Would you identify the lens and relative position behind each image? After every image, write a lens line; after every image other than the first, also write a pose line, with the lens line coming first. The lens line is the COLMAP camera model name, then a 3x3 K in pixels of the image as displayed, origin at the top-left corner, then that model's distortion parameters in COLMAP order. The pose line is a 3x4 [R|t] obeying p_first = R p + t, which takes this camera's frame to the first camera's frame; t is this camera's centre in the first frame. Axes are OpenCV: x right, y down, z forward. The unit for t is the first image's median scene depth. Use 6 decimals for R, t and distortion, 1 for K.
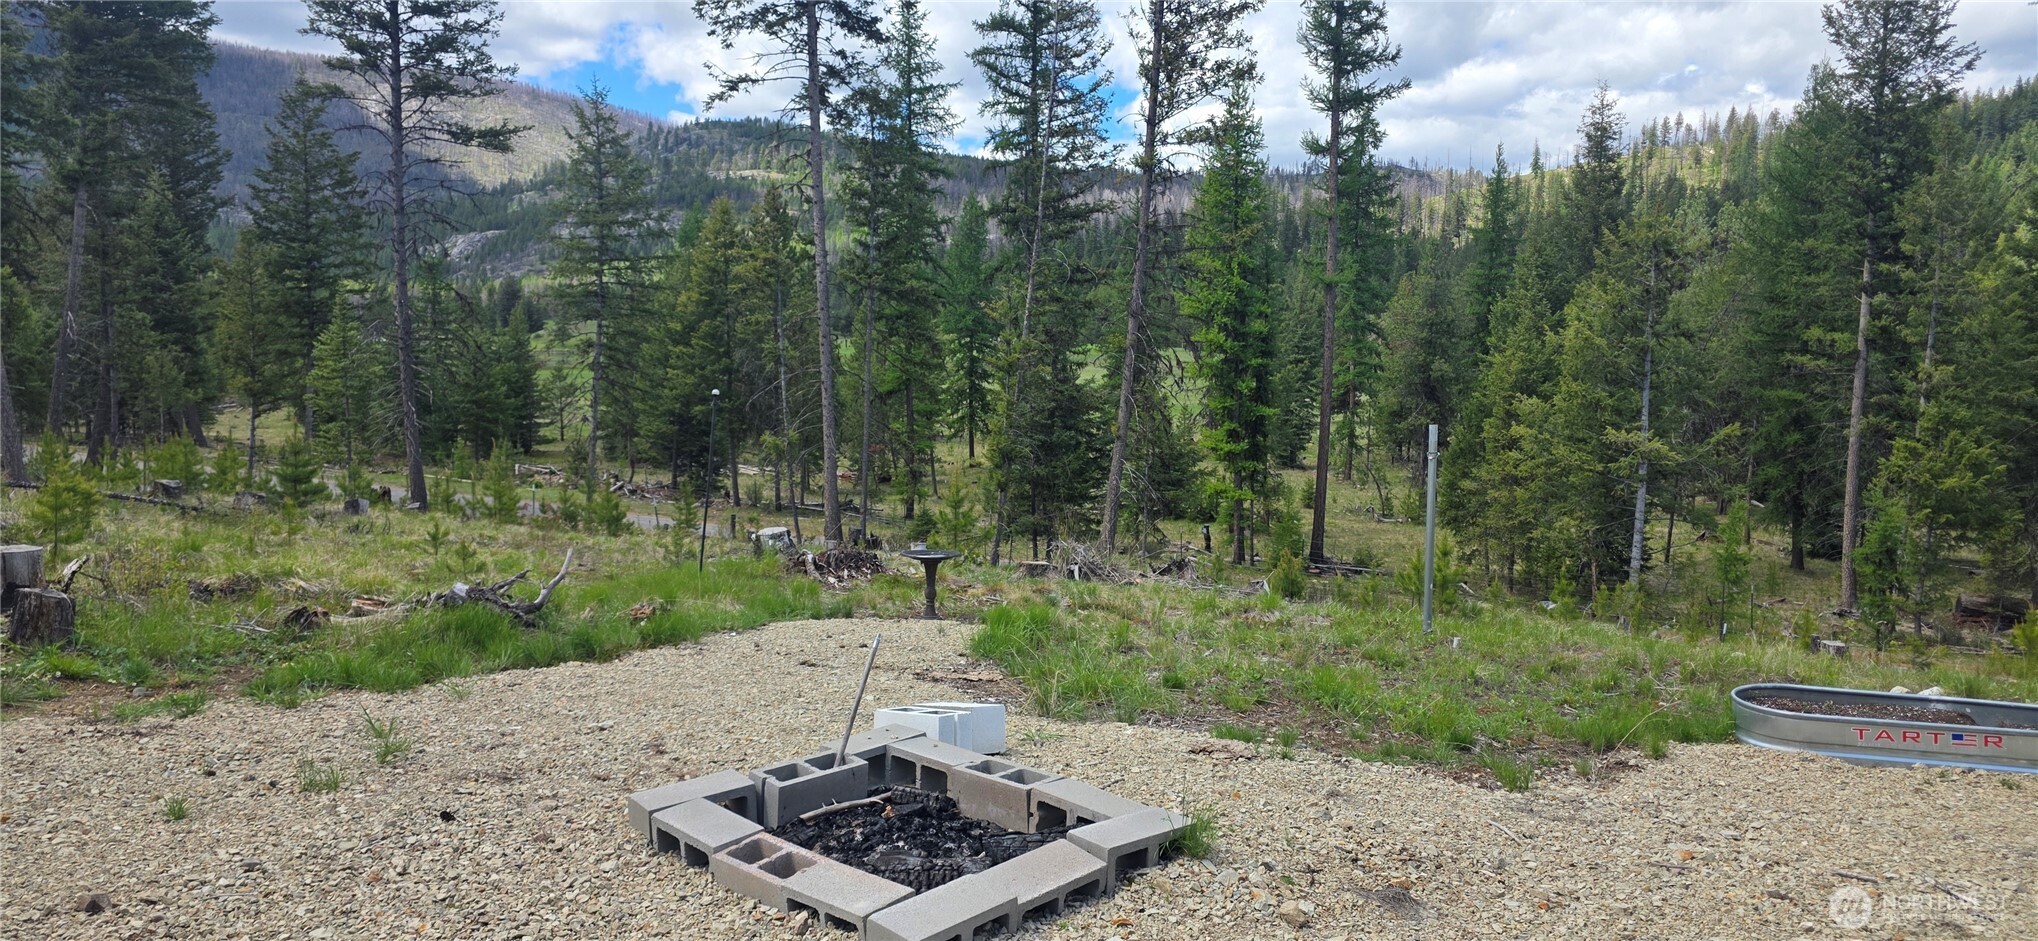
lens RADIAL K [[1360.7, 0, 1023.0], [0, 1360.7, 451.7], [0, 0, 1]] dist [0.081726, -0.084778]
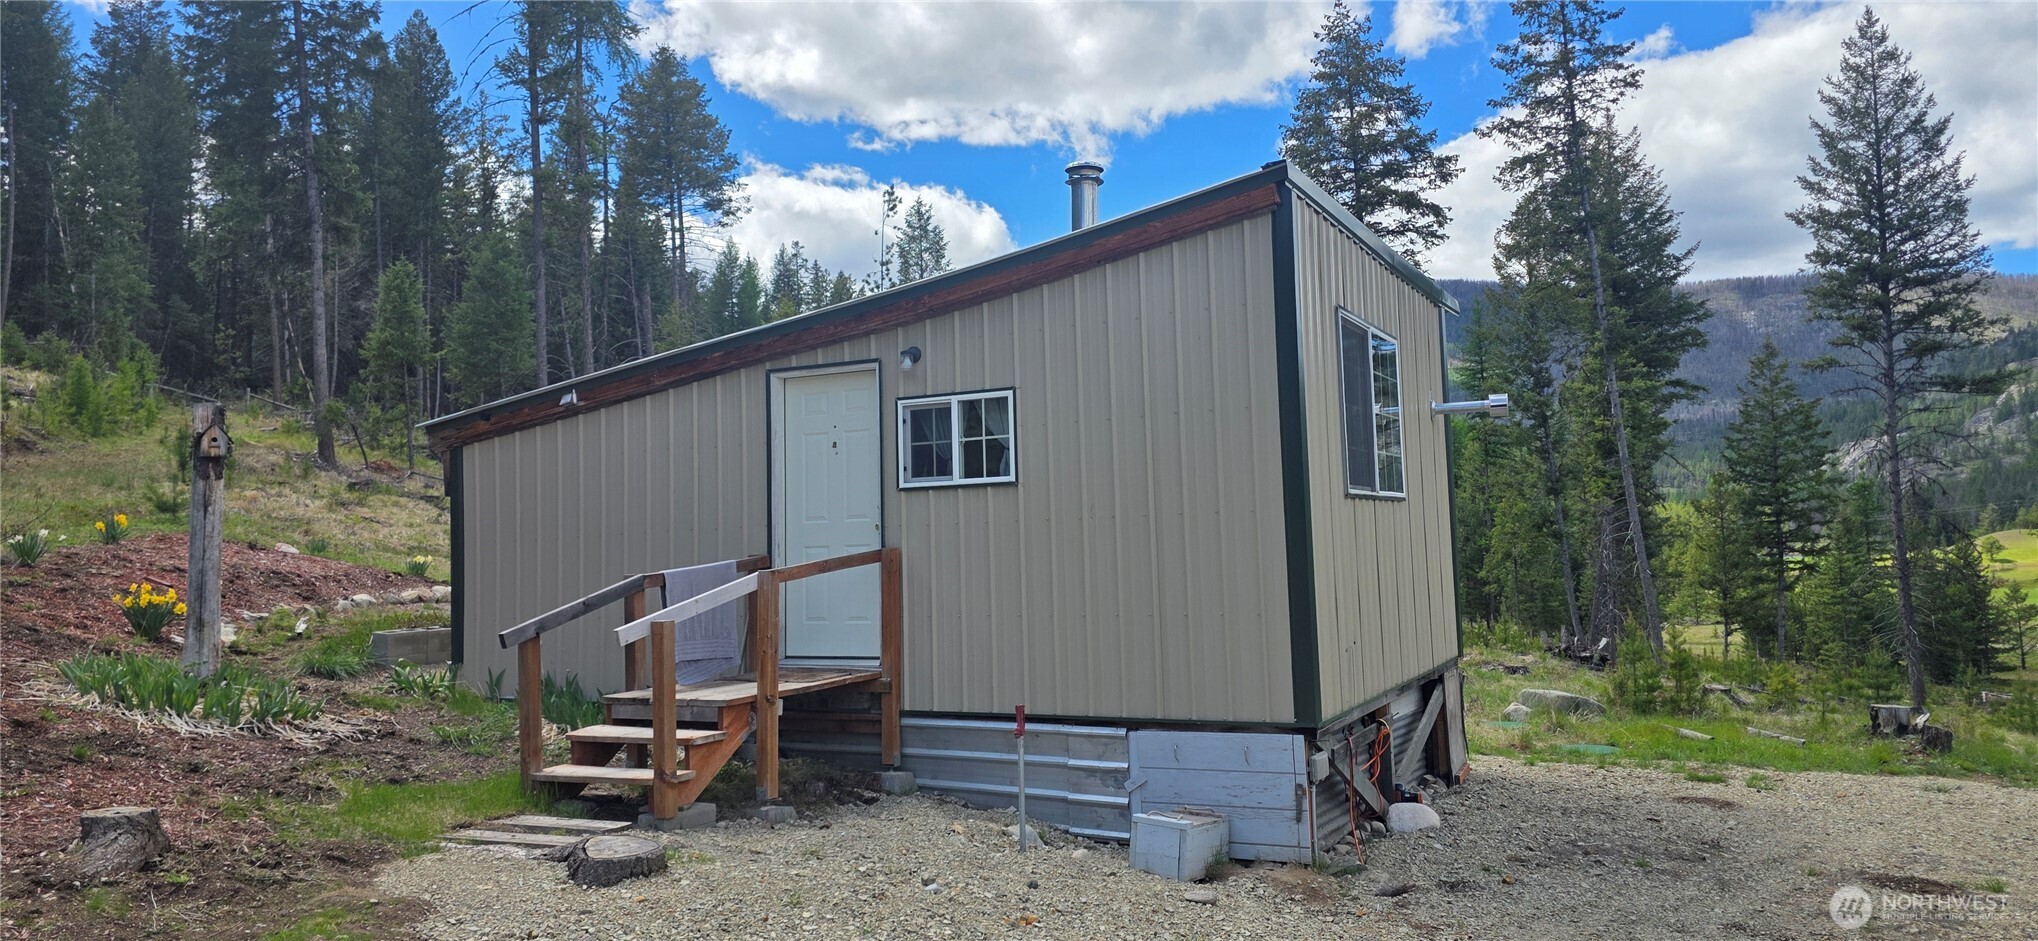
lens RADIAL K [[1360.7, 0, 1023.0], [0, 1360.7, 451.7], [0, 0, 1]] dist [0.081726, -0.084778]
pose [[0.599478, -0.082110, -0.796168, 0.020376], [-0.043895, 0.989854, -0.135136, 0.005638], [0.799187, 0.115959, 0.589792, -0.171514]]
